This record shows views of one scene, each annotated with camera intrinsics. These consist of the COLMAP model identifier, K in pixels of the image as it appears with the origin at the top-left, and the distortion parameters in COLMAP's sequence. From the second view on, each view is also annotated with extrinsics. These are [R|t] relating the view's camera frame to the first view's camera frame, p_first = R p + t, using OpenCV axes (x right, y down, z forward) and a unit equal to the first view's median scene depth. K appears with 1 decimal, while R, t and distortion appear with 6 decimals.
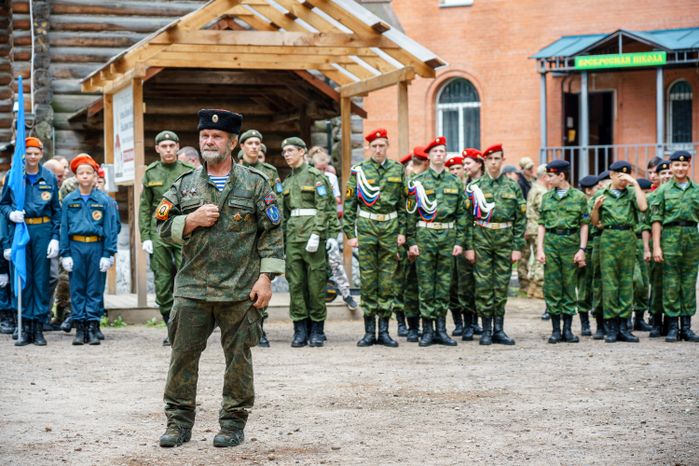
lens RADIAL K [[1871.5, 0, 349.5], [0, 1871.5, 233.0], [0, 0, 1]] dist [-0.078694, 2.274450]
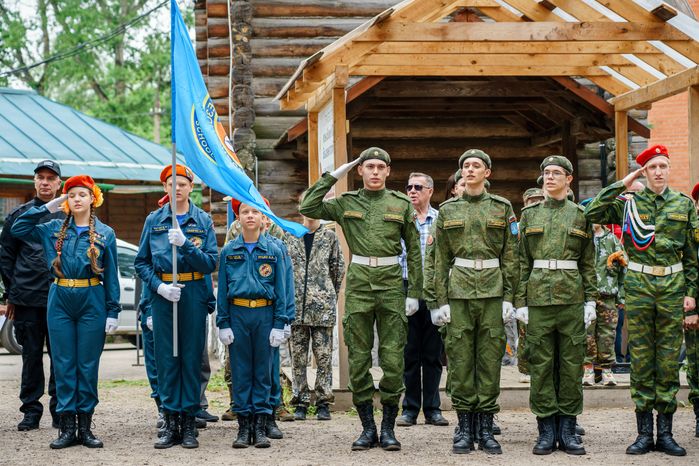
lens RADIAL K [[1871.5, 0, 349.5], [0, 1871.5, 233.0], [0, 0, 1]] dist [-0.078694, 2.274450]
pose [[0.985560, -0.008999, -0.169085, 0.018497], [0.005211, 0.999726, -0.022833, -0.006291], [0.169244, 0.021622, 0.985337, 0.247888]]
